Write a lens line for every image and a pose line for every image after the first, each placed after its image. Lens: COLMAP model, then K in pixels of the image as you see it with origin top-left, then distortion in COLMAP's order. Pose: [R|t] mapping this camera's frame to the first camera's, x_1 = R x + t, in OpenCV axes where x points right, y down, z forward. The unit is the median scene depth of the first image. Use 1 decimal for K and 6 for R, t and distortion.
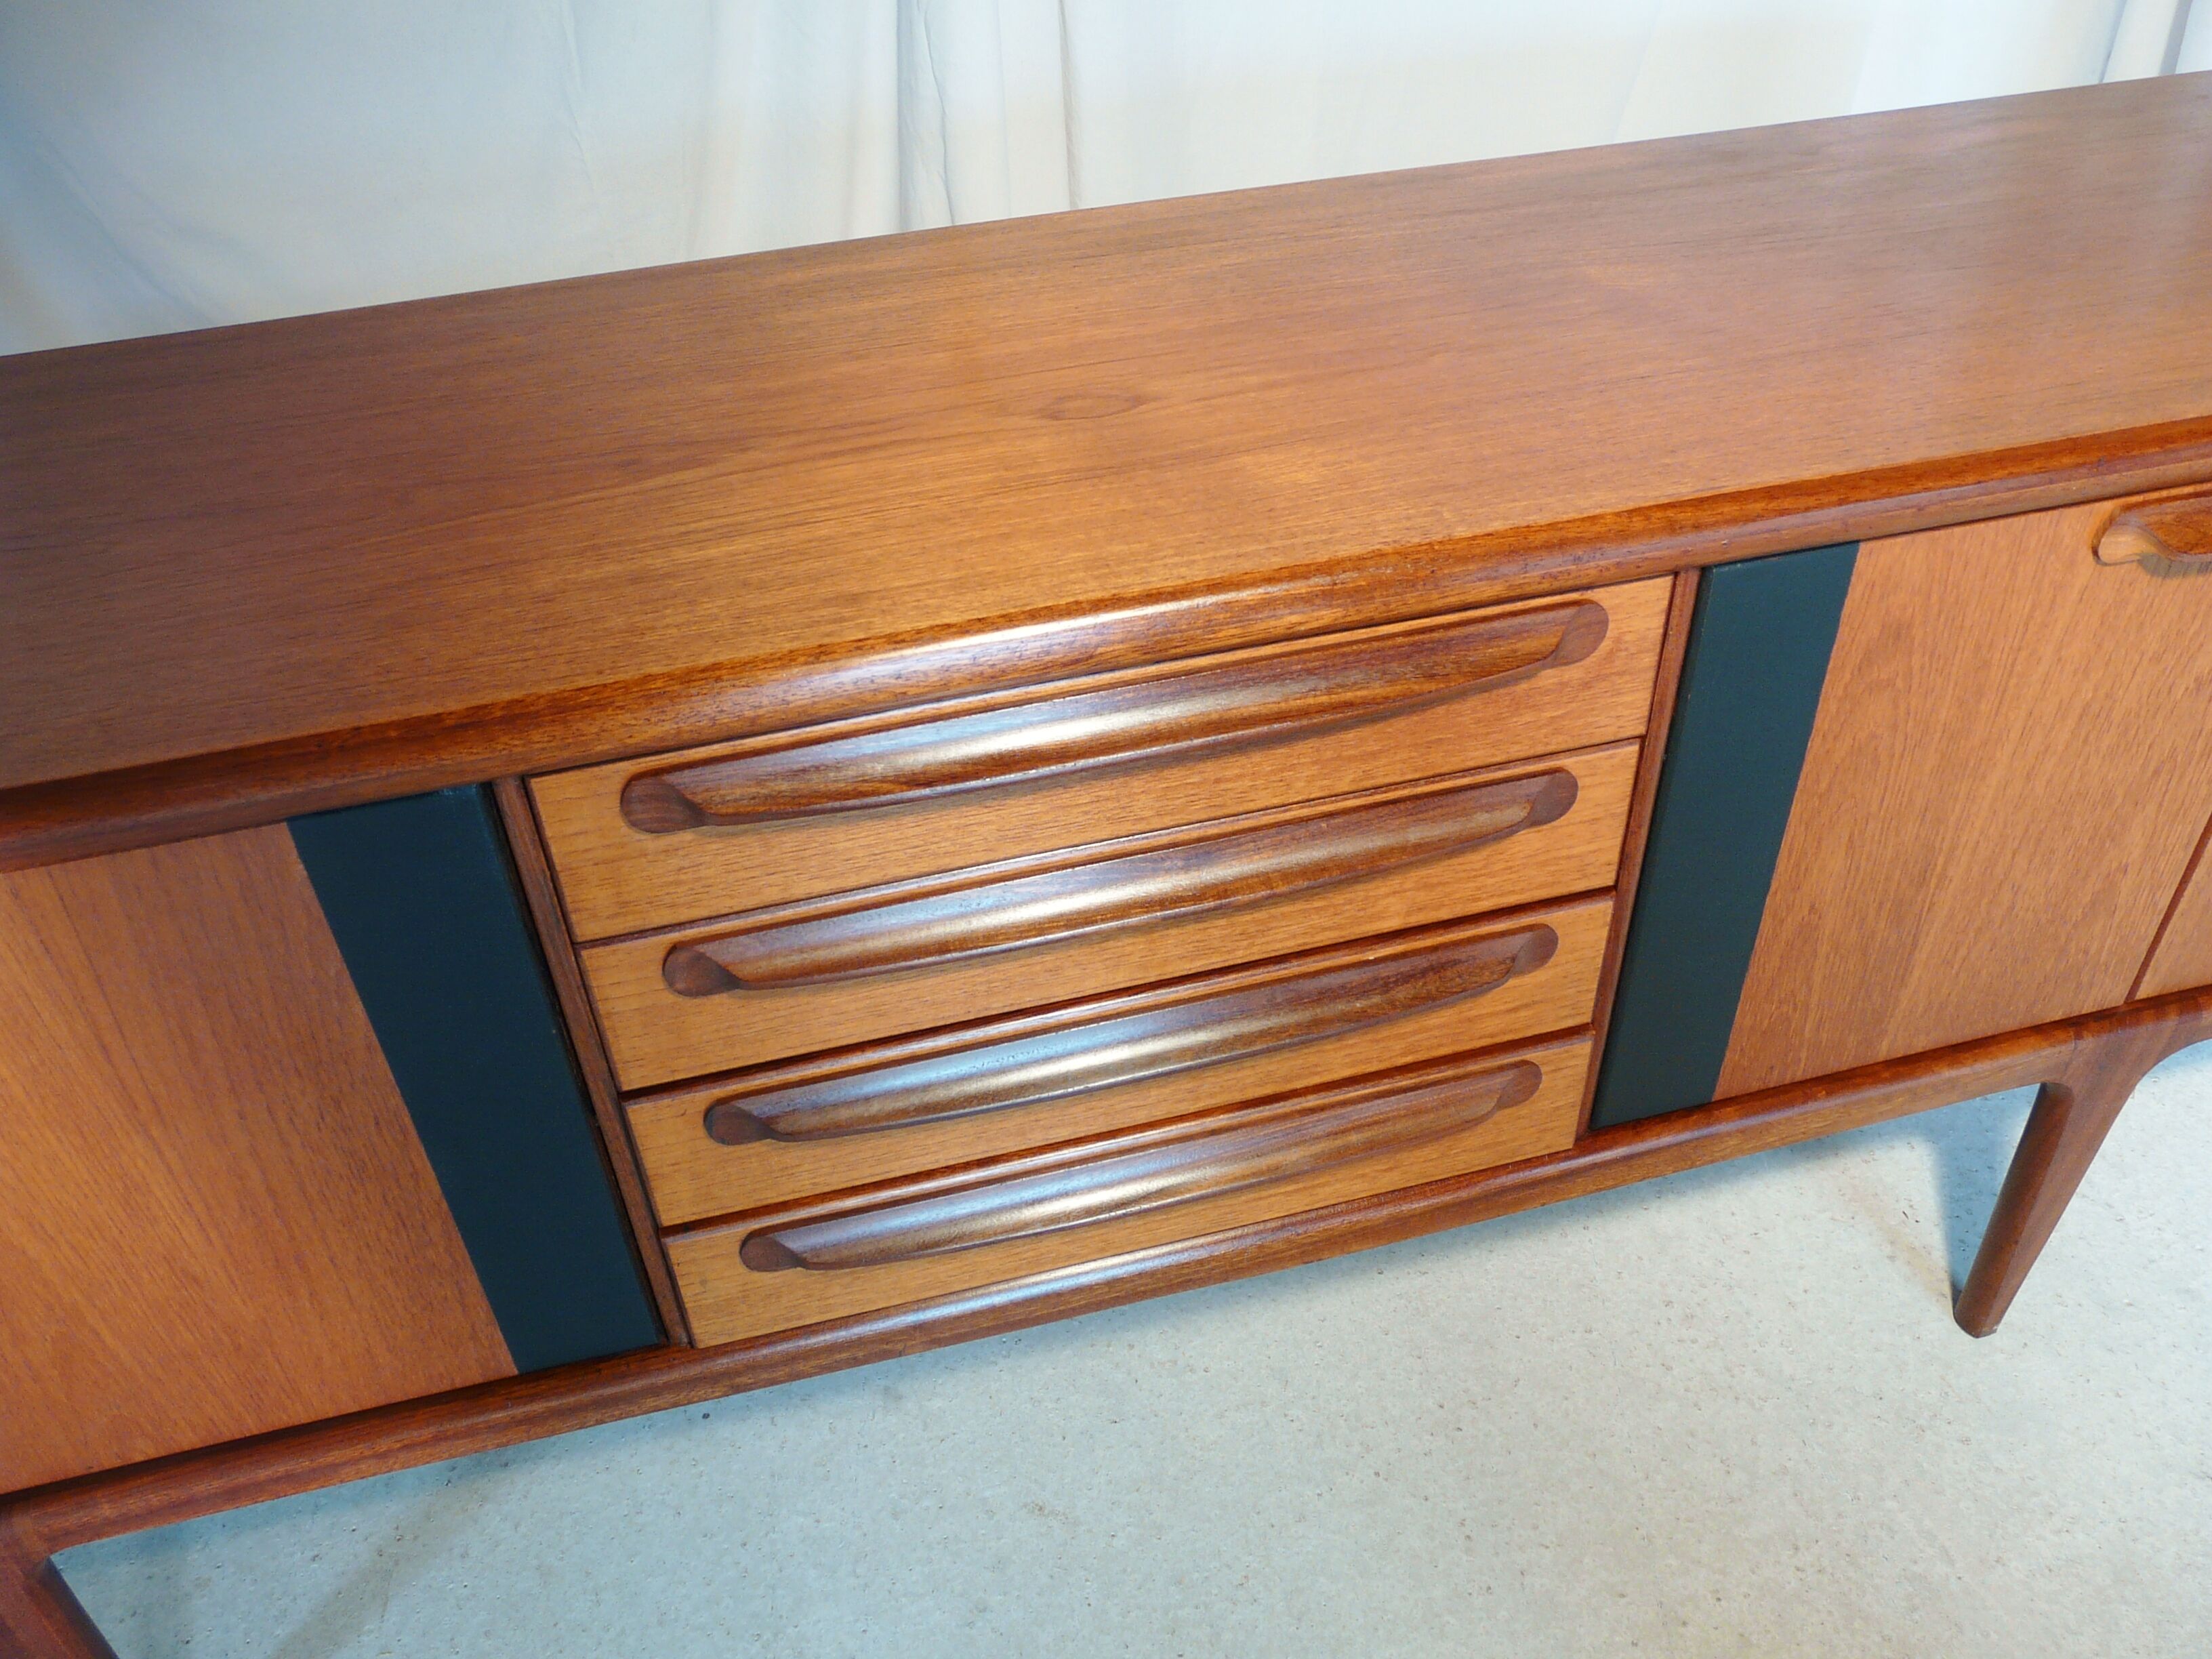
lens RADIAL K [[1830.0, 0, 1112.9], [0, 1830.0, 817.0], [0, 0, 1]] dist [-0.081312, 0.102278]
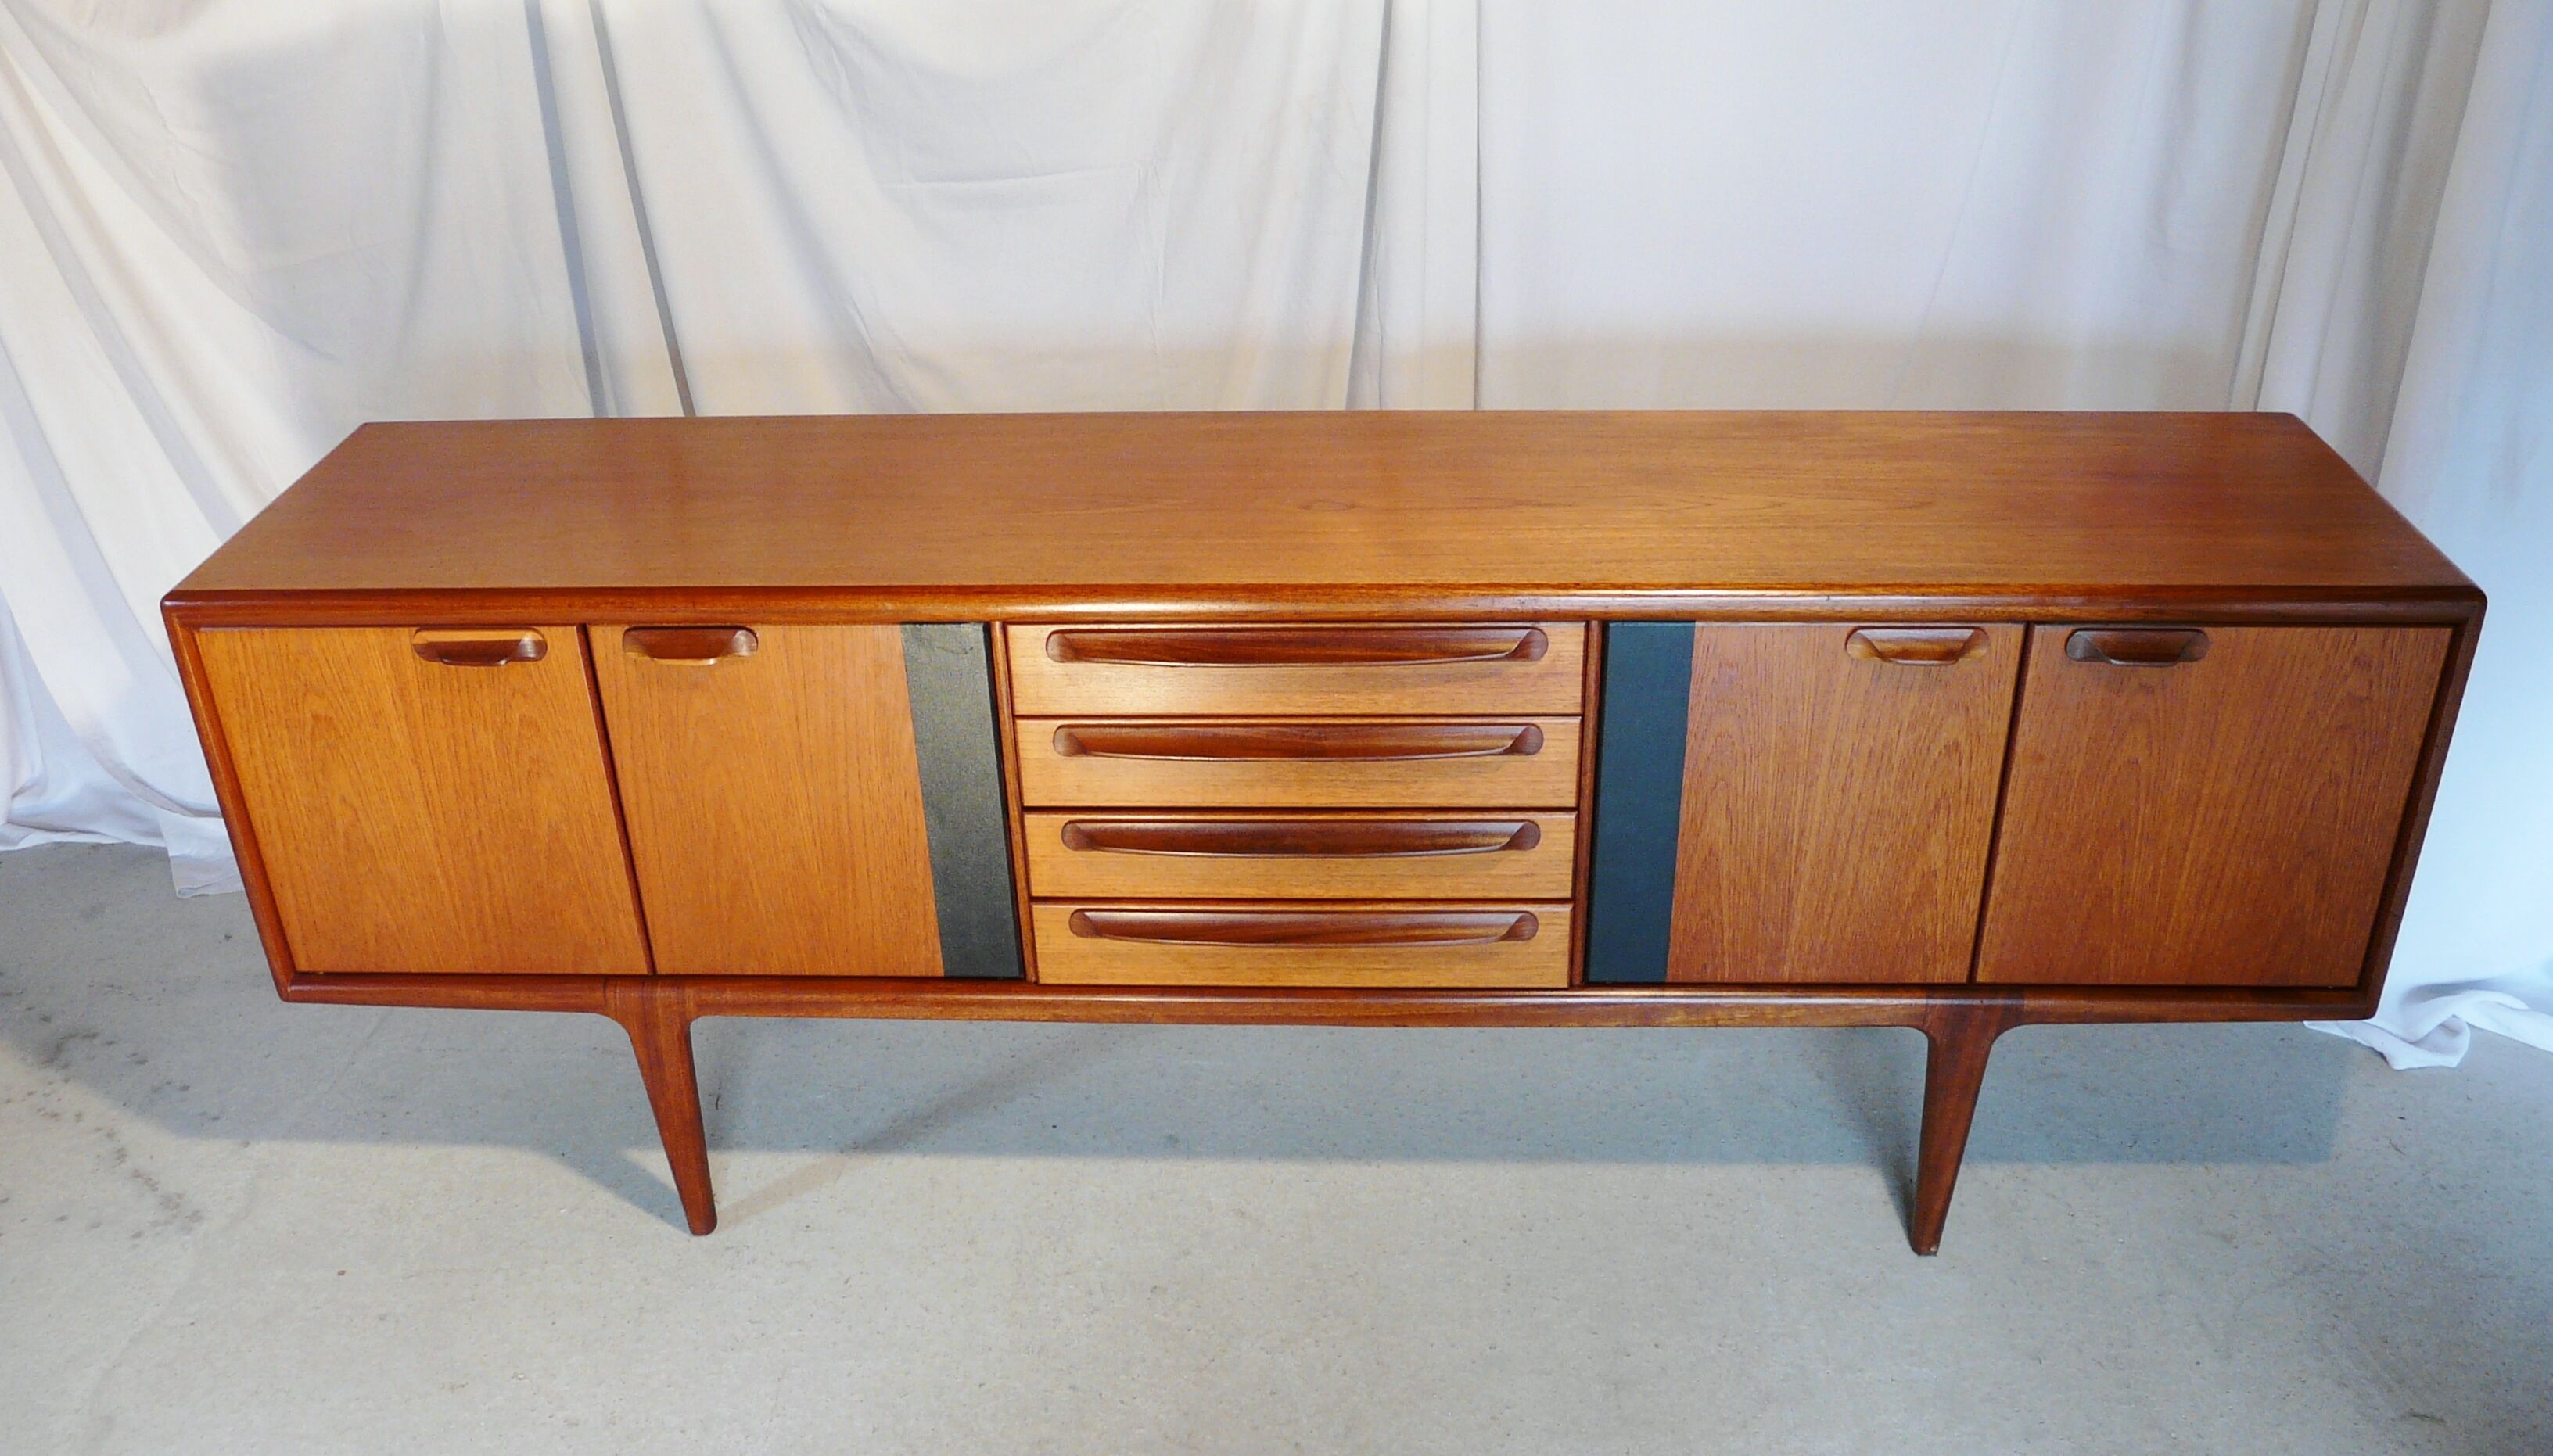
lens RADIAL K [[2059.1, 0, 1301.5], [0, 2059.1, 651.1], [0, 0, 1]] dist [-0.064919, 0.073179]
pose [[0.958538, 0.145253, -0.245167, 0.473816], [-0.190048, 0.966914, -0.170175, 0.273507], [0.212337, 0.209712, 0.954429, -0.962156]]
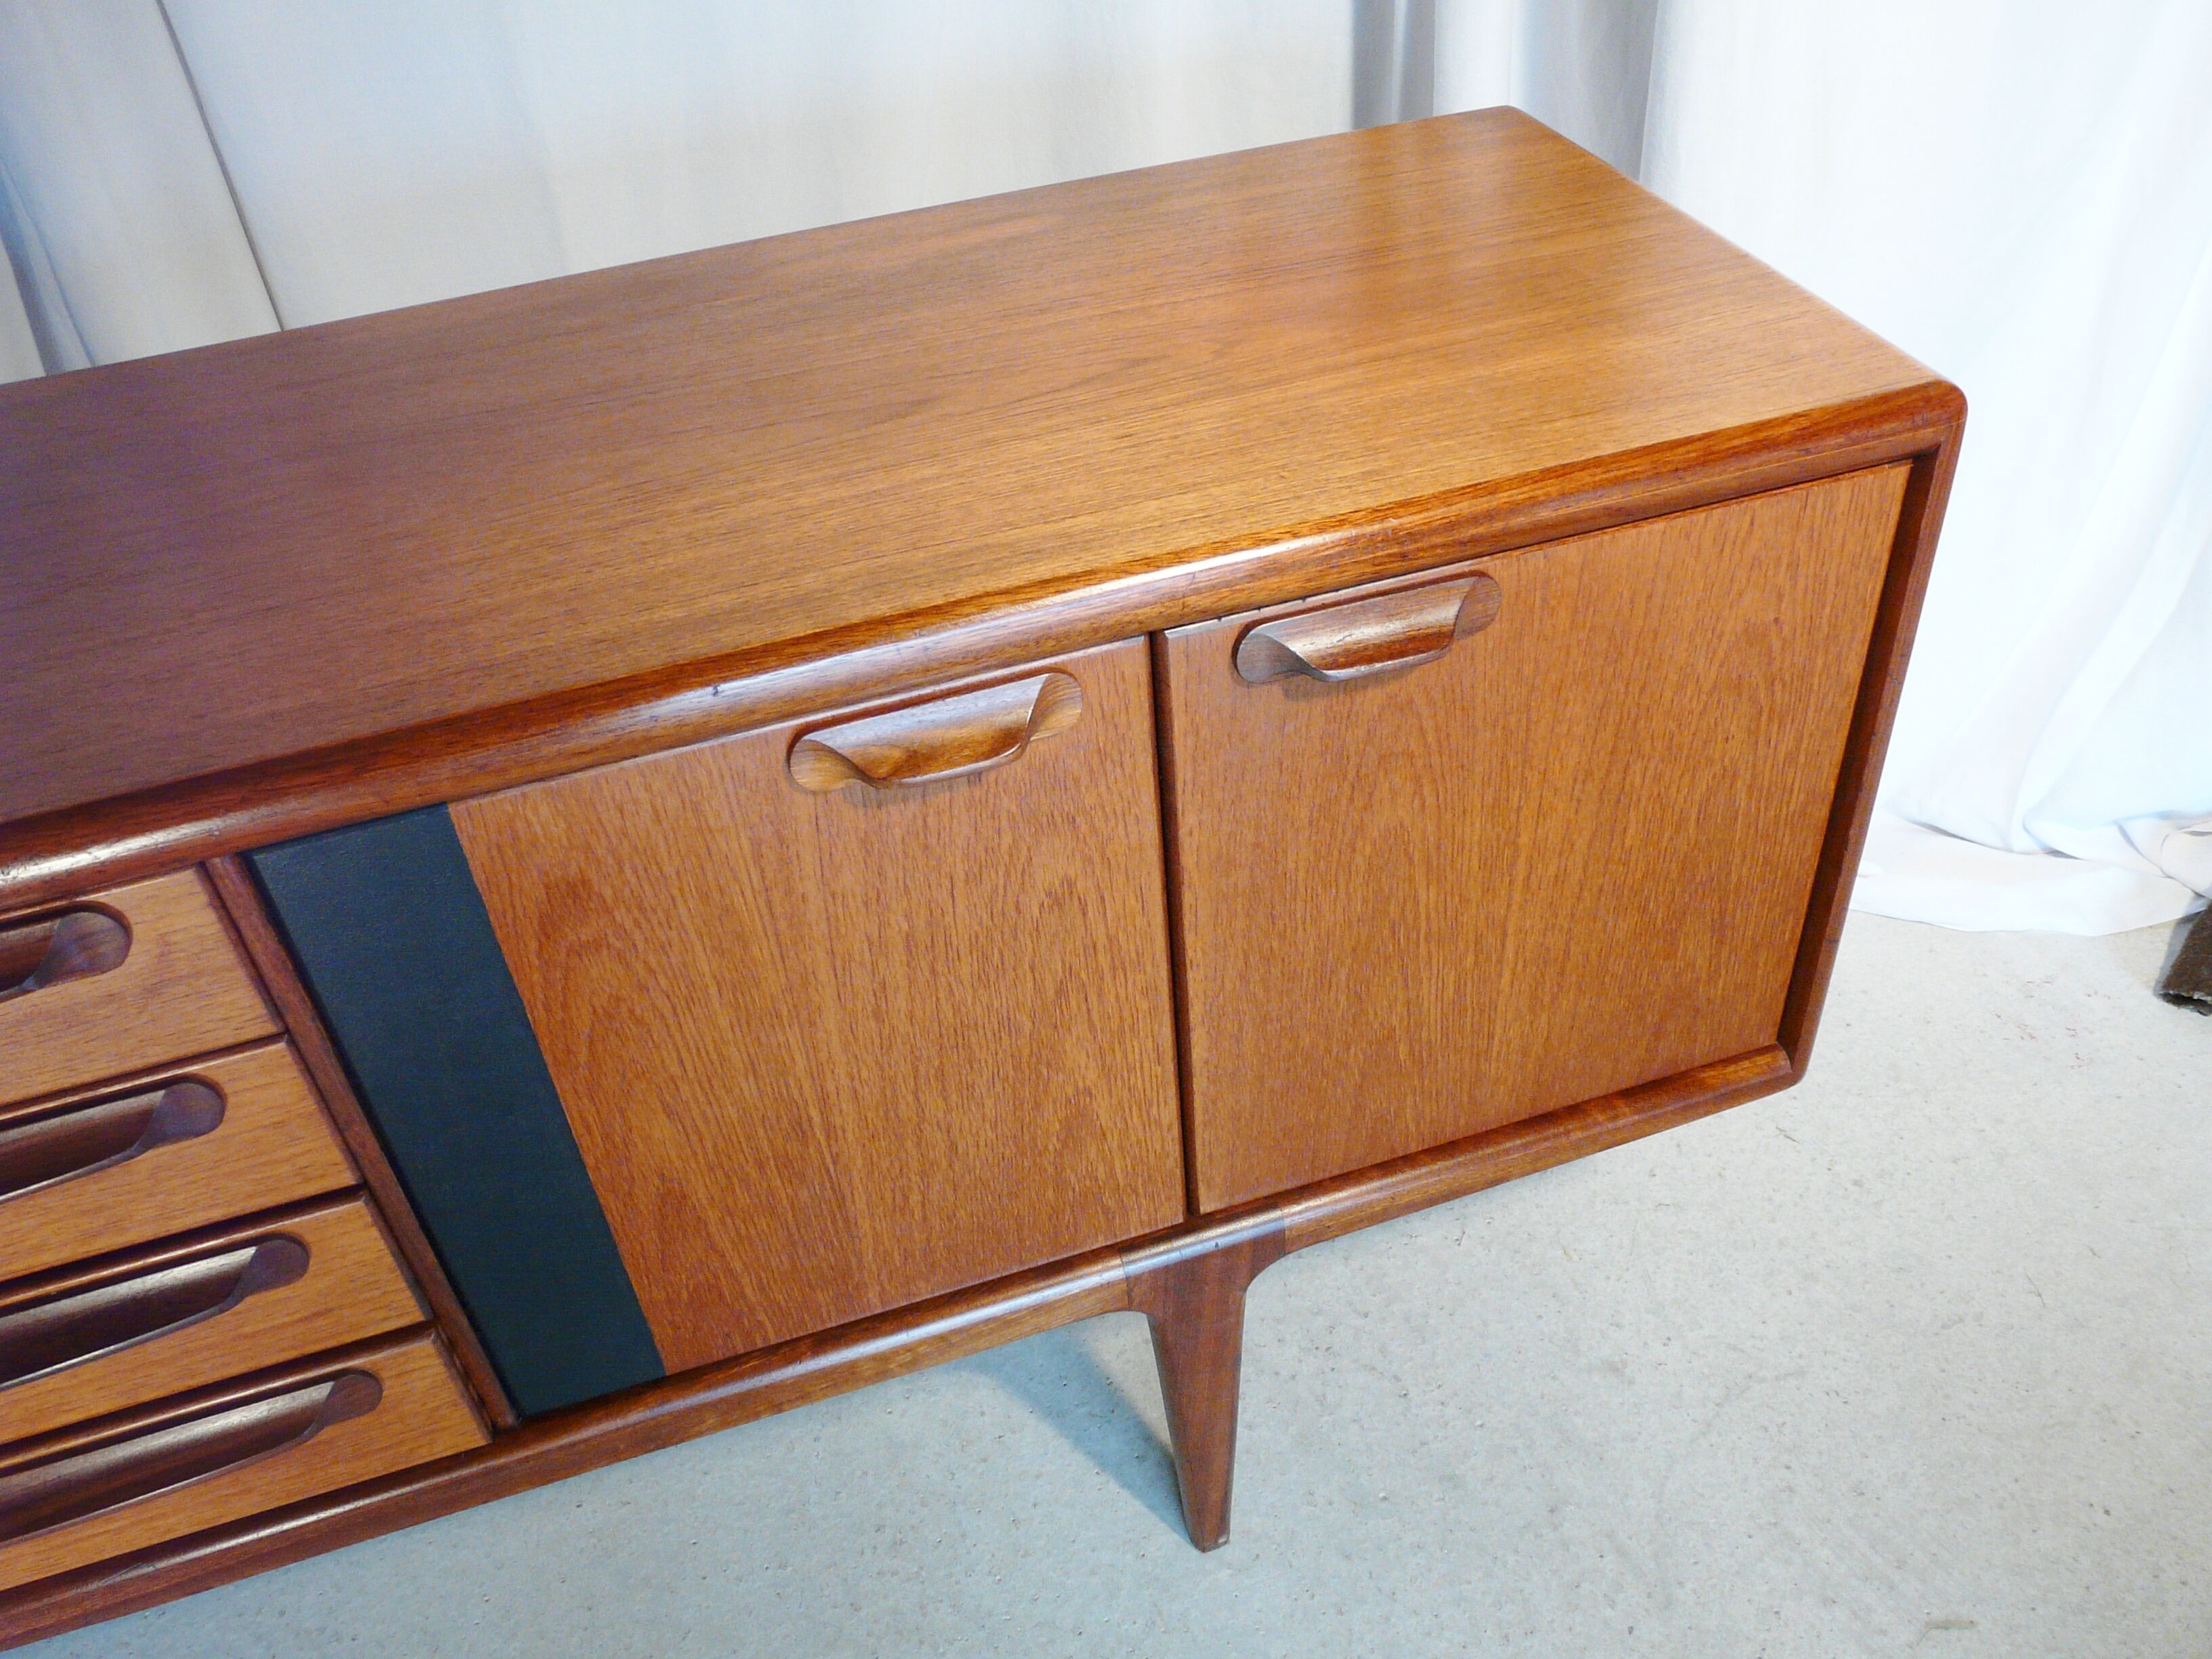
lens RADIAL K [[1830.0, 0, 1090.0], [0, 1830.0, 824.7], [0, 0, 1]] dist [-0.081312, 0.102278]
pose [[0.997739, -0.065575, 0.014729, 0.601631], [0.065576, 0.997847, 0.000406, -0.106486], [-0.014724, 0.000560, 0.999891, 0.137186]]
